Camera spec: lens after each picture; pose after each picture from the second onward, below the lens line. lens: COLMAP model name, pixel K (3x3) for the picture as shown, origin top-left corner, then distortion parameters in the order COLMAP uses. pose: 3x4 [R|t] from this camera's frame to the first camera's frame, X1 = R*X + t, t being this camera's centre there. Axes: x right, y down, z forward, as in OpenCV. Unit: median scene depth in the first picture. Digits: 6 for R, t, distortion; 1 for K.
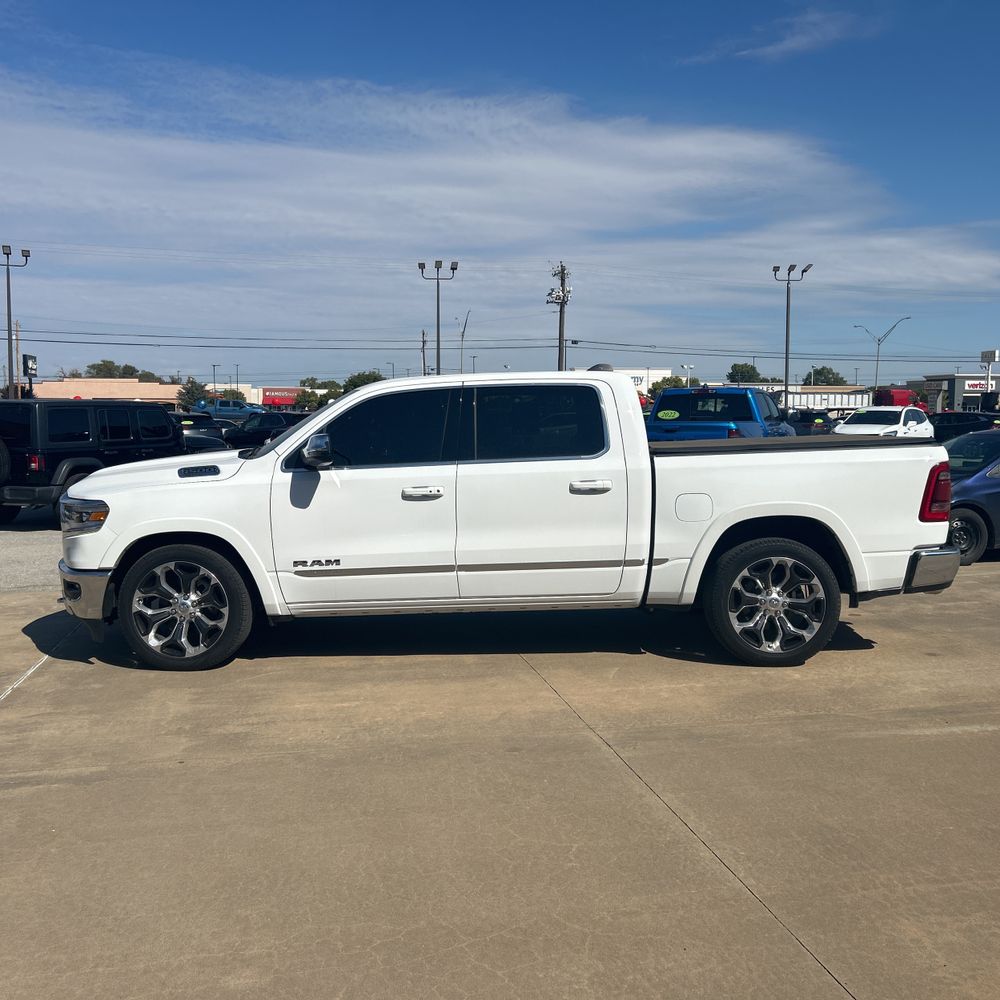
lens RADIAL K [[1003.5, 0, 483.9], [0, 1003.5, 465.8], [0, 0, 1]] dist [0.092193, -0.220979]
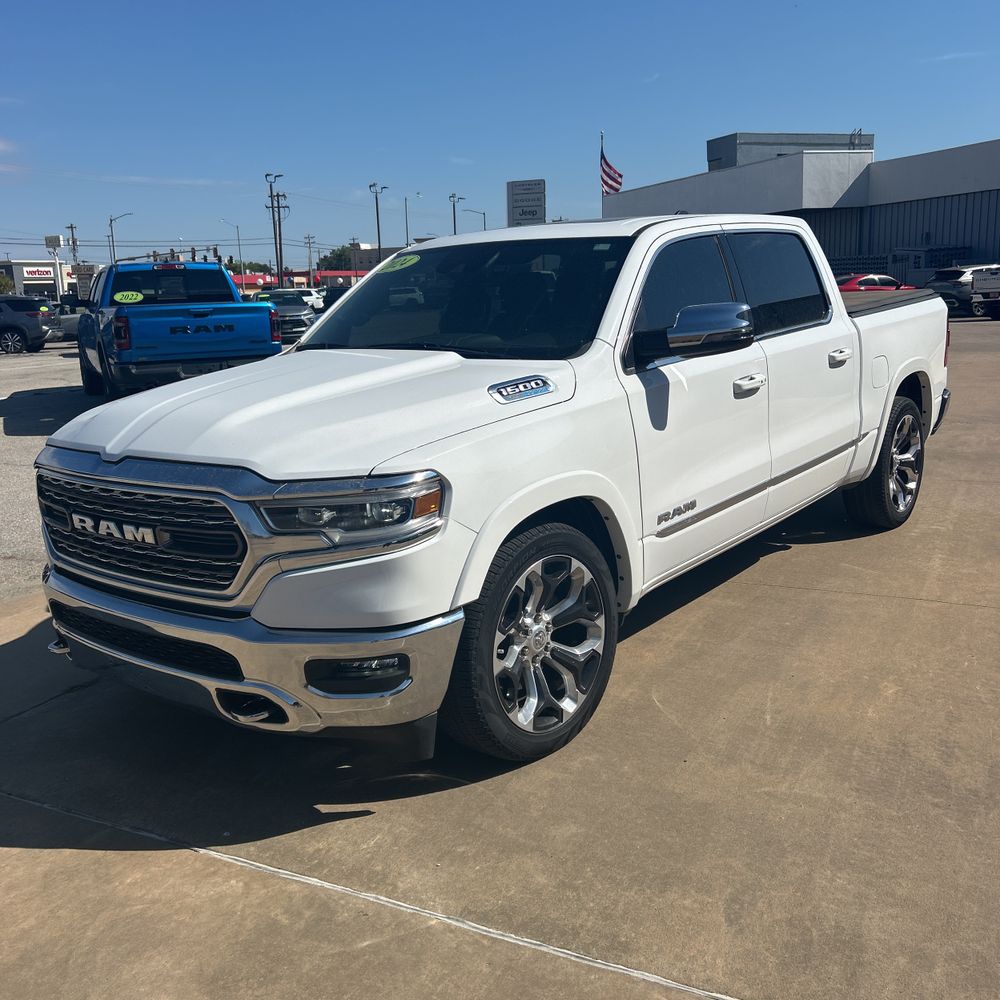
lens RADIAL K [[1004.4, 0, 506.7], [0, 1004.4, 500.8], [0, 0, 1]] dist [0.138514, -0.307918]
pose [[0.617652, -0.184496, 0.764505, -0.715809], [0.076022, 0.981548, 0.175455, -0.030615], [-0.782769, -0.050251, 0.620281, 0.684602]]
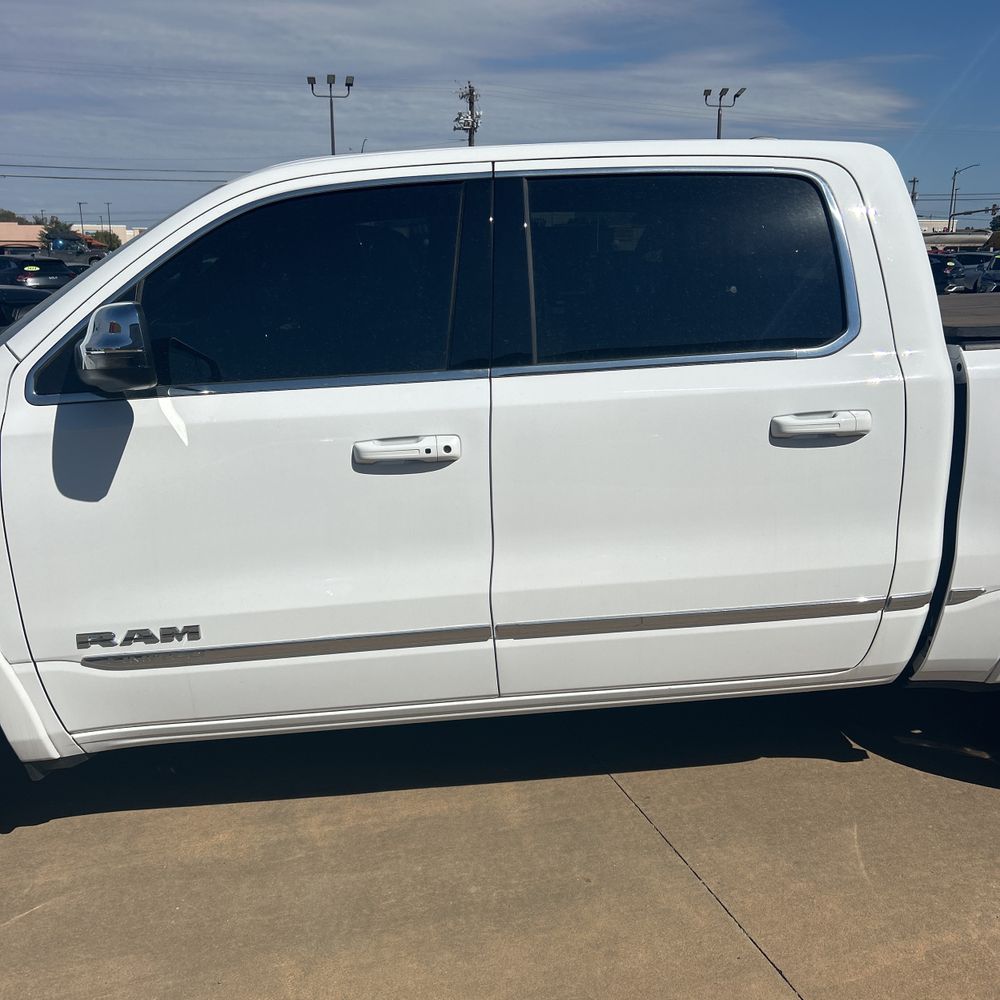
lens RADIAL K [[1012.7, 0, 500.1], [0, 1012.7, 485.8], [0, 0, 1]] dist [0.050314, -0.053960]
pose [[0.993136, -0.028454, 0.113448, -0.069412], [0.008944, 0.985592, 0.168901, -0.026836], [-0.116620, -0.166727, 0.979082, 0.602097]]
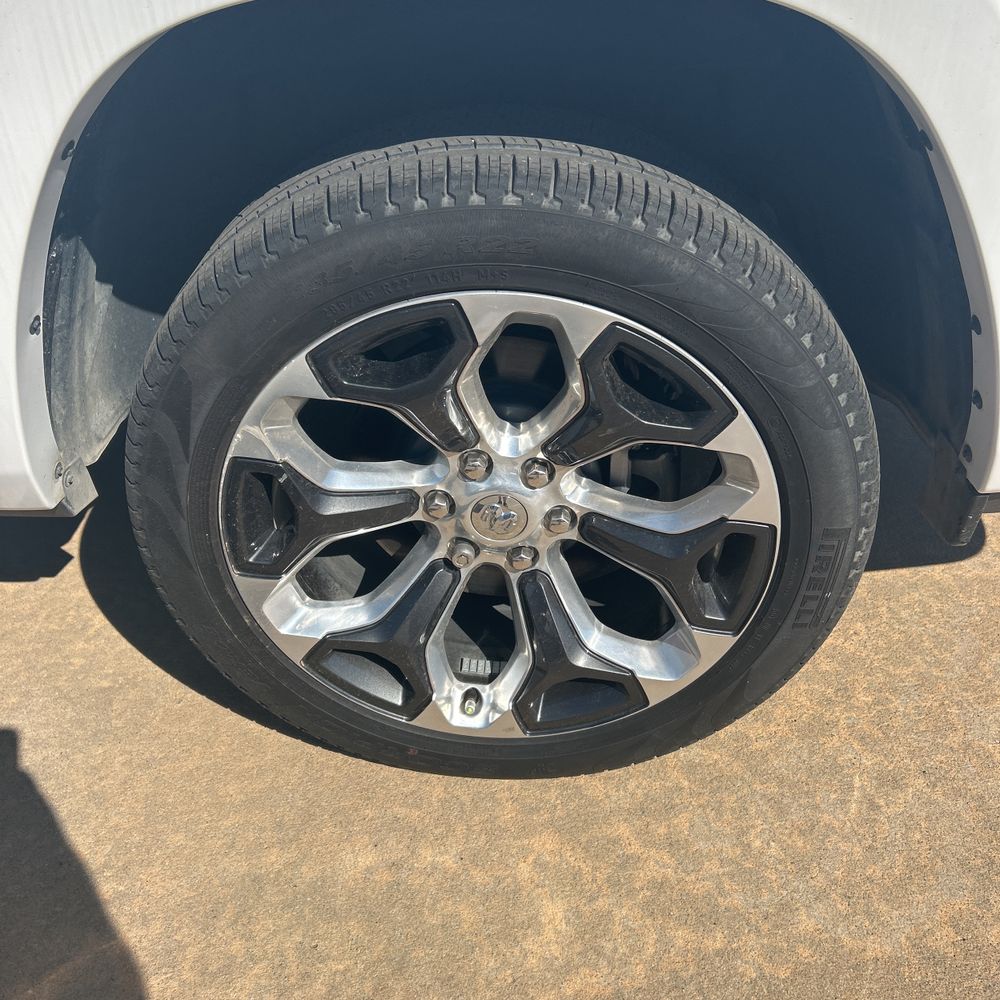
lens RADIAL K [[1004.4, 0, 506.7], [0, 1004.4, 500.8], [0, 0, 1]] dist [0.138514, -0.307918]
pose [[0.999168, 0.034114, -0.022331, 0.294744], [-0.016525, 0.839512, 0.543089, 0.036292], [0.037274, -0.542269, 0.839378, 0.858665]]
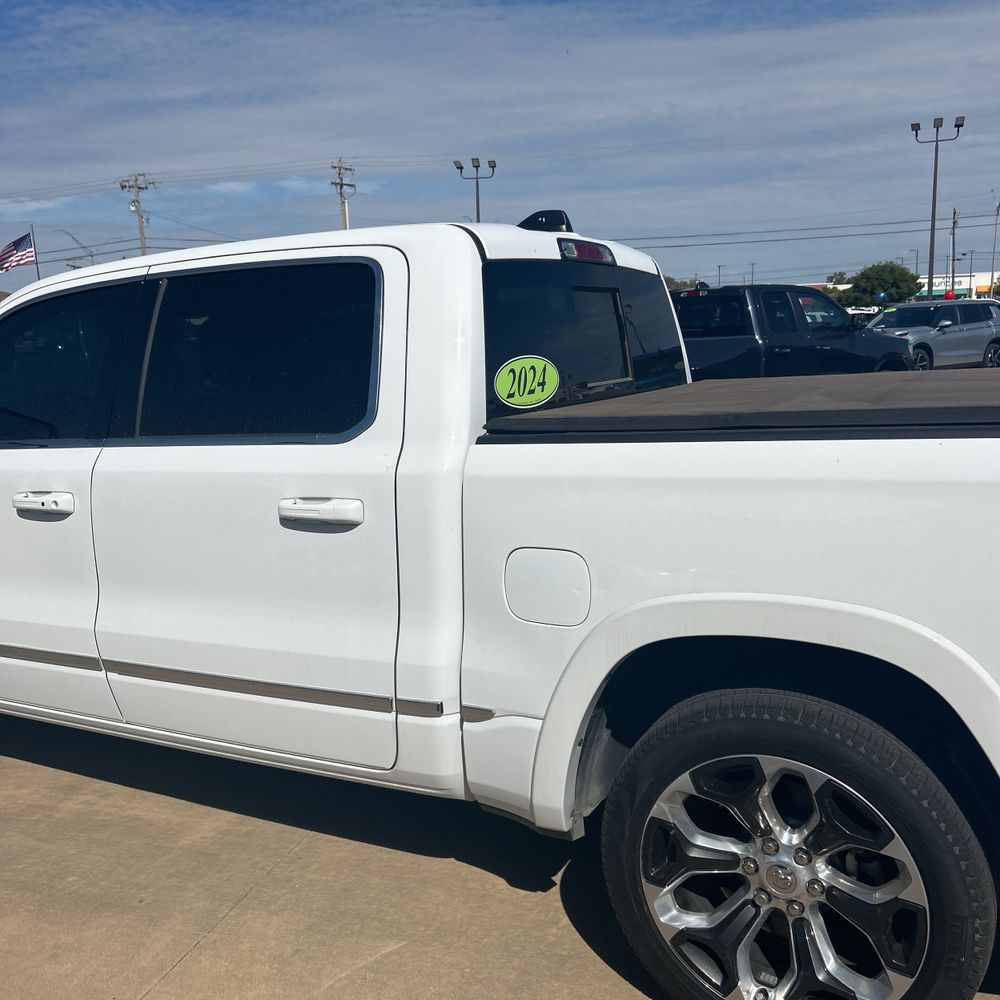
lens RADIAL K [[1012.7, 0, 500.1], [0, 1012.7, 485.8], [0, 0, 1]] dist [0.050314, -0.053960]
pose [[0.877408, 0.049189, -0.477217, 0.365507], [0.006084, 0.993509, 0.113593, -0.036662], [0.479707, -0.102571, 0.871413, 0.671805]]
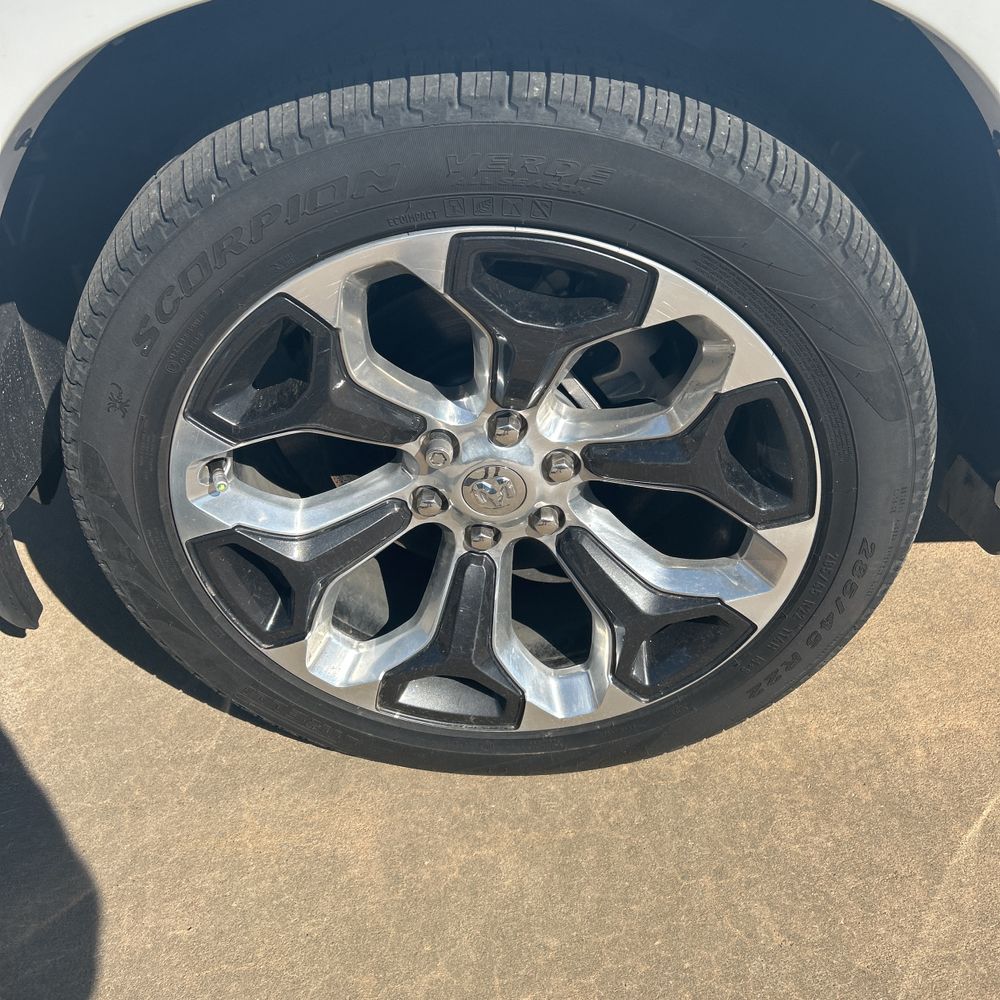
lens RADIAL K [[1009.2, 0, 477.0], [0, 1009.2, 501.1], [0, 0, 1]] dist [0.023946, -0.019500]
pose [[0.999543, -0.021231, 0.021504, -0.305621], [0.003710, 0.792444, 0.609934, 0.045651], [-0.029990, -0.609575, 0.792161, 0.880398]]
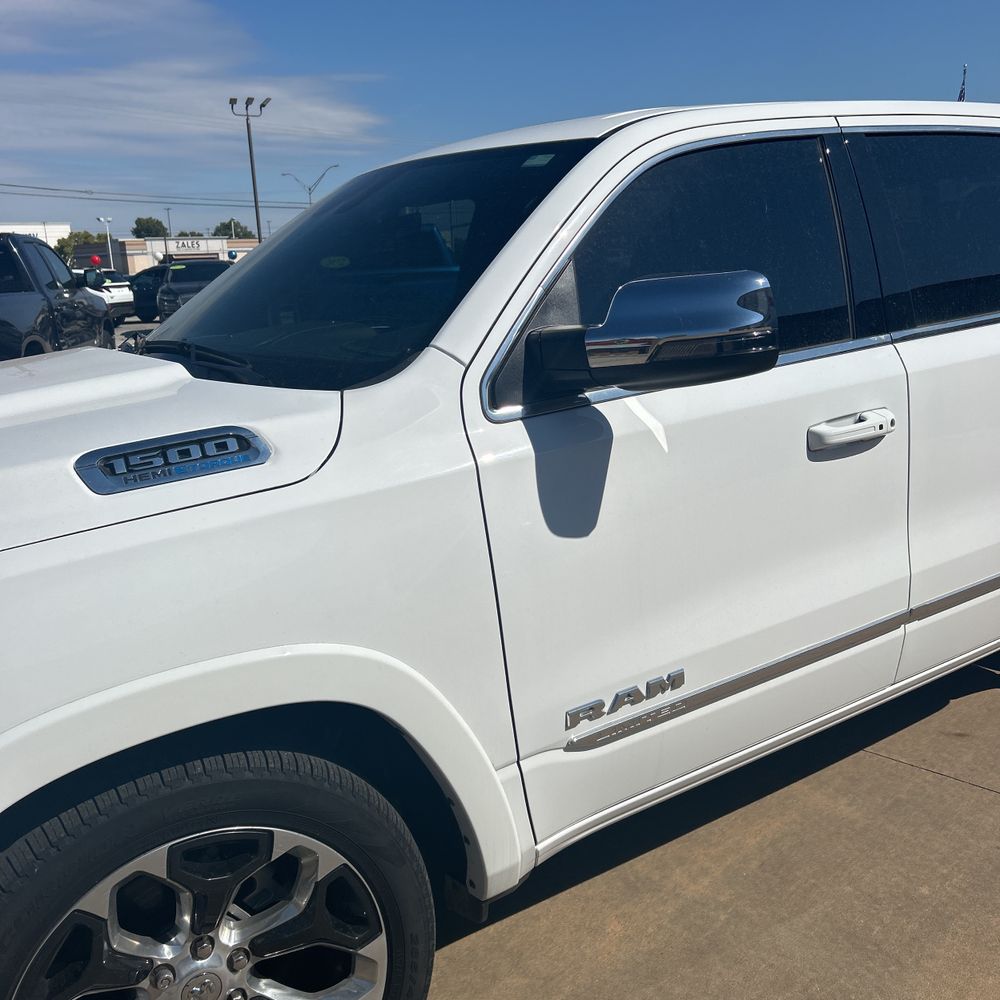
lens RADIAL K [[1025.7, 0, 498.6], [0, 1025.7, 488.0], [0, 0, 1]] dist [0.017438, 0.017629]
pose [[0.832104, -0.154140, 0.532770, -0.356686], [0.070265, 0.982162, 0.174415, -0.025722], [-0.550151, -0.107696, 0.828091, 0.761047]]
